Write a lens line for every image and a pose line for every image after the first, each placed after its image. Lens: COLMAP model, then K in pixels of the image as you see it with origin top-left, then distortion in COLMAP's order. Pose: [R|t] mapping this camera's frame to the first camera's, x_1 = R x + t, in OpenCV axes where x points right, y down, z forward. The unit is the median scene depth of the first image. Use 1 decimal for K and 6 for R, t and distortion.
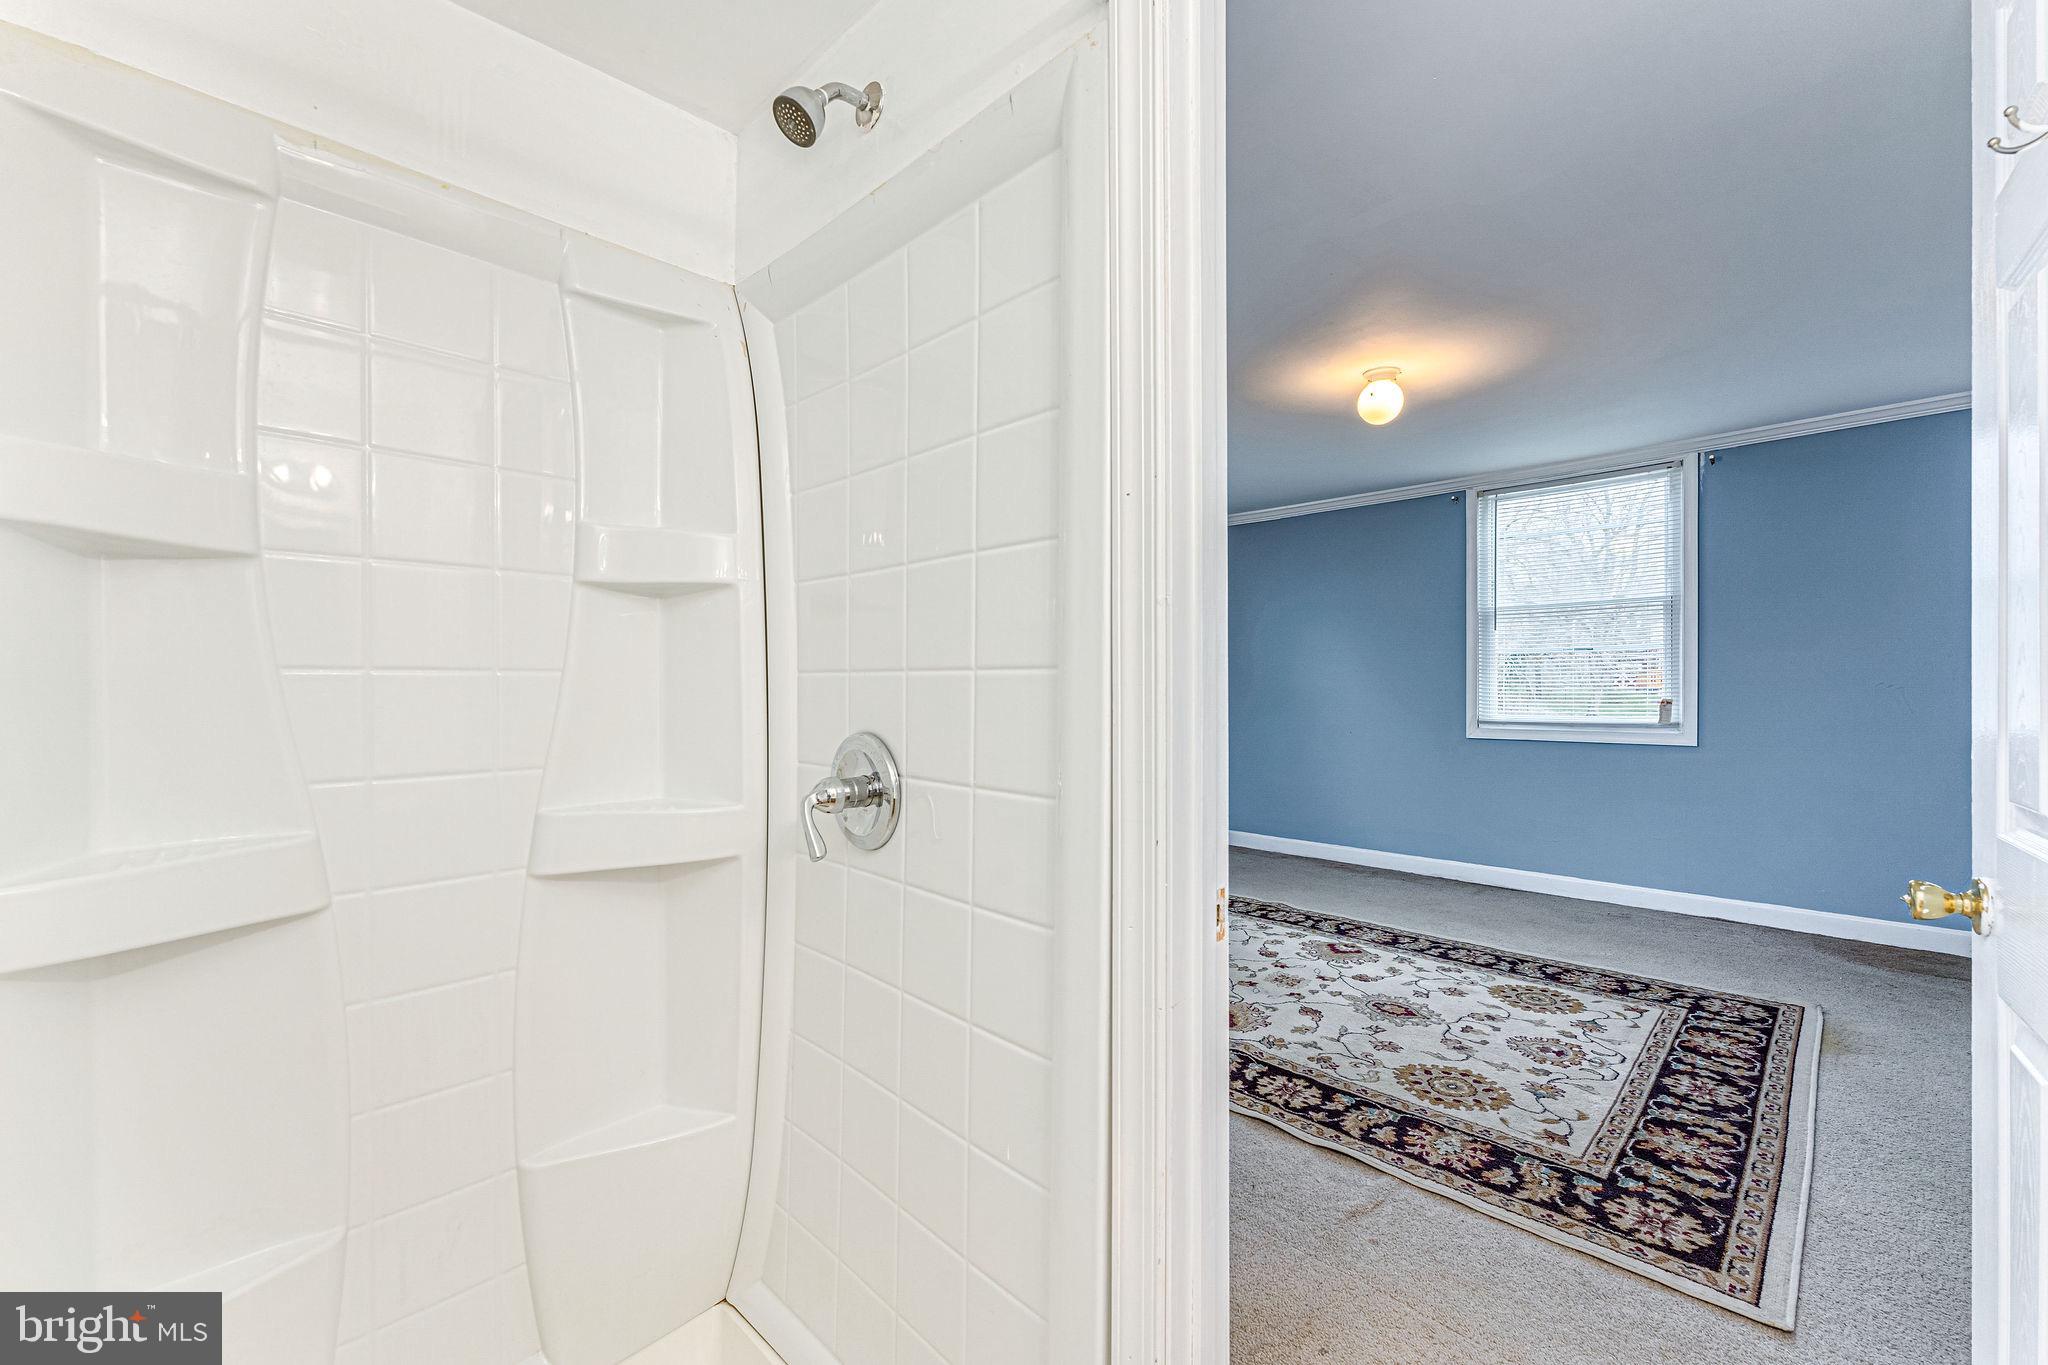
lens RADIAL K [[803.2, 0, 1024.0], [0, 803.2, 682.5], [0, 0, 1]] dist [0.000999, 0.000039]
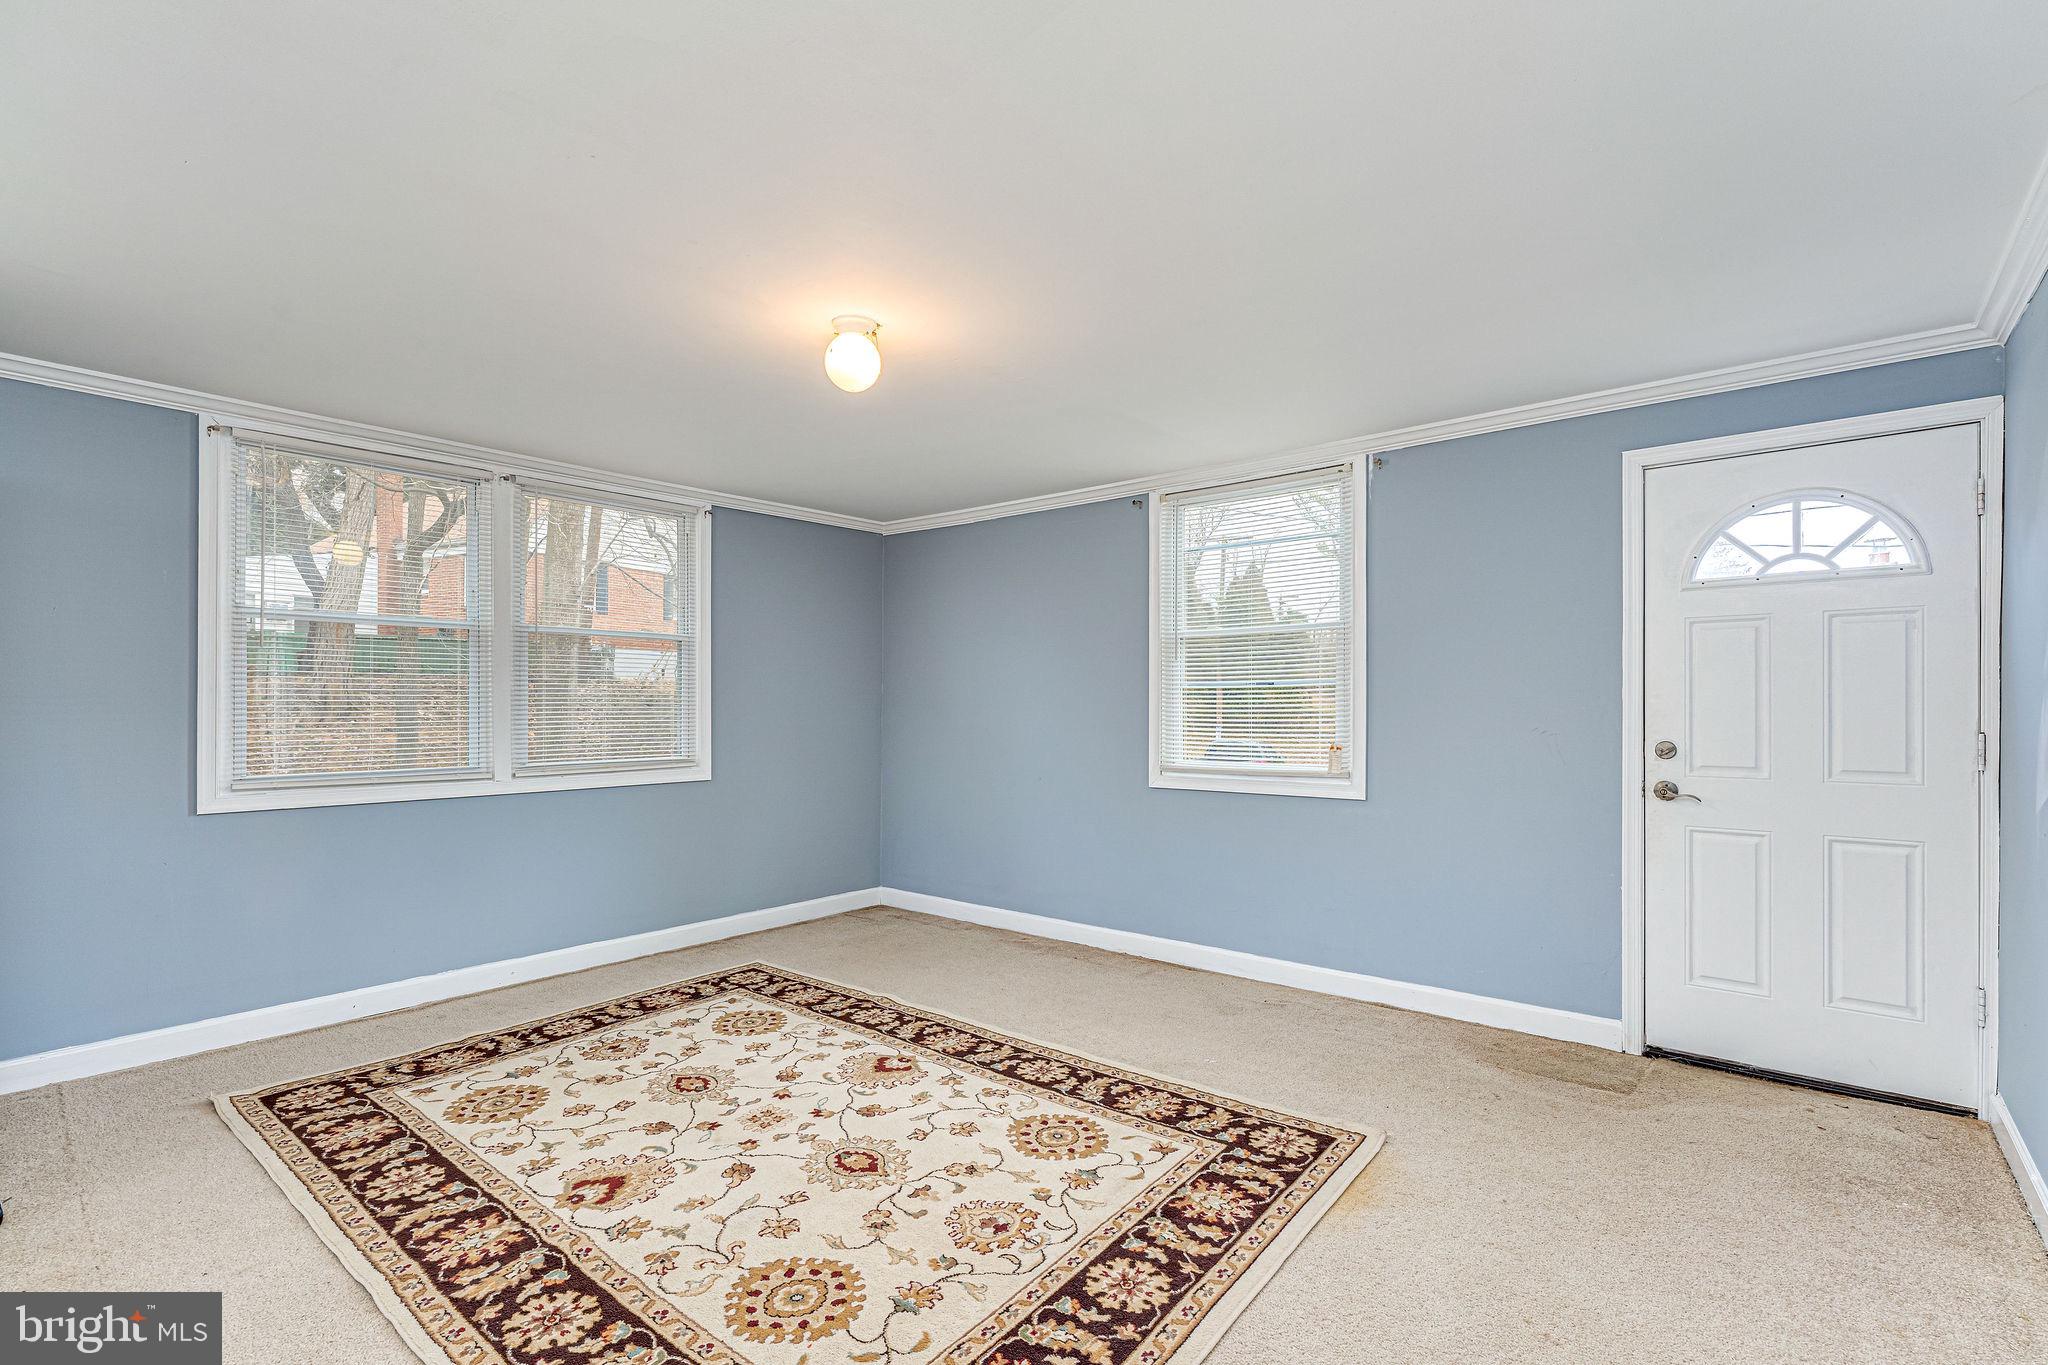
lens RADIAL K [[891.9, 0, 1010.6], [0, 891.9, 702.2], [0, 0, 1]] dist [-0.001999, -0.000144]
pose [[0.994342, 0.007386, 0.105967, 0.525629], [-0.006869, 0.999963, -0.005243, -0.023770], [-0.106002, 0.004486, 0.994356, 0.151127]]
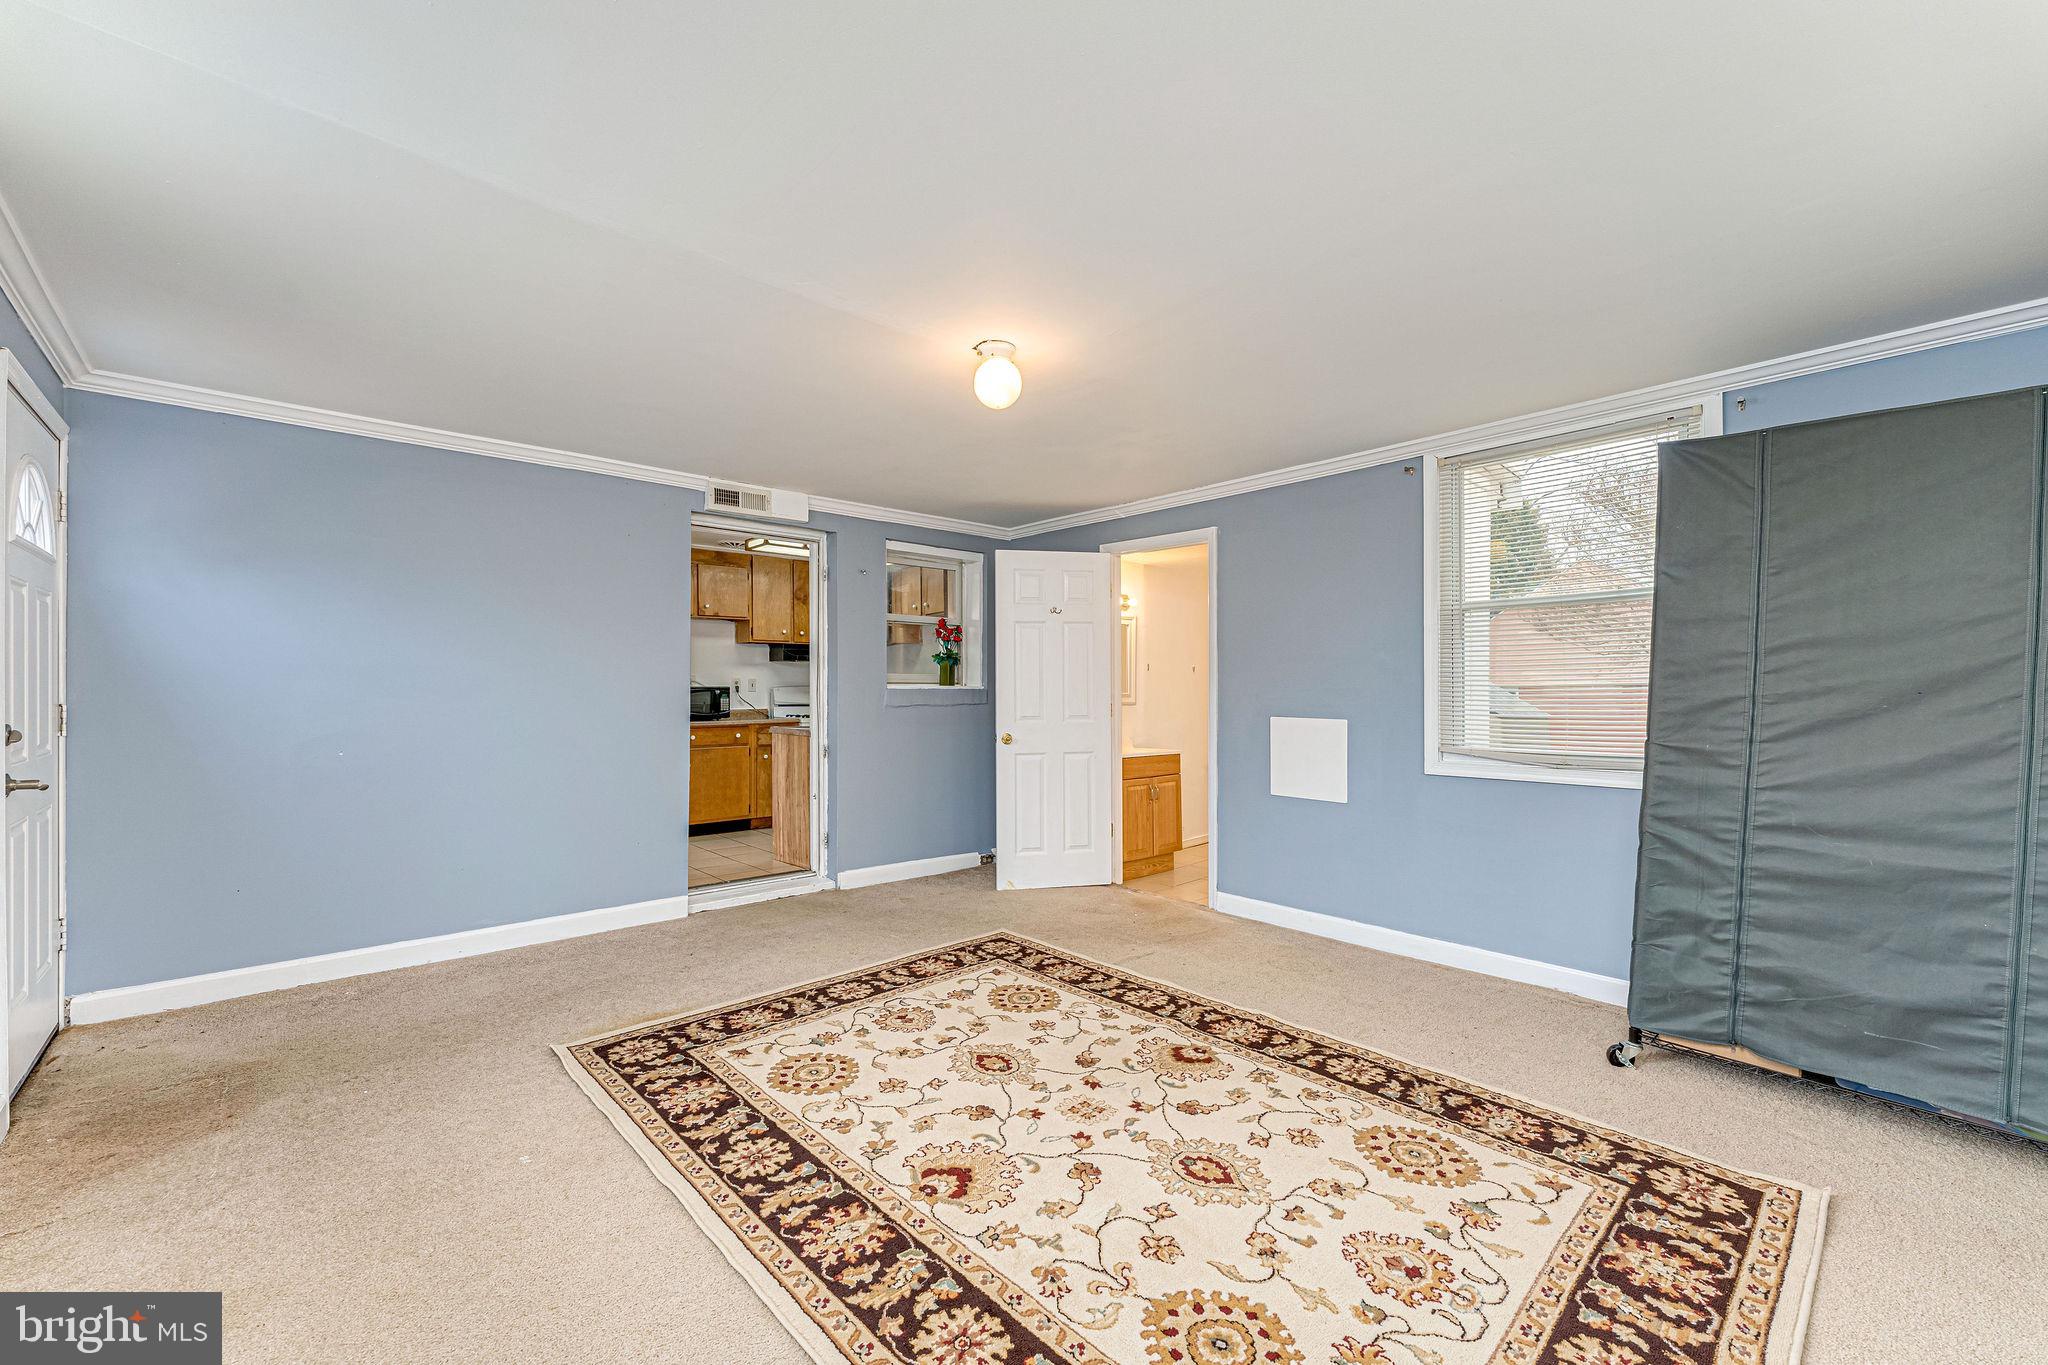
lens RADIAL K [[832.0, 0, 1015.6], [0, 832.0, 692.7], [0, 0, 1]] dist [-0.000102, 0.000097]
pose [[-0.999593, 0.004840, 0.028132, 0.417315], [0.005014, 0.999969, 0.006123, -0.017673], [-0.028102, 0.006261, -0.999585, 1.990454]]
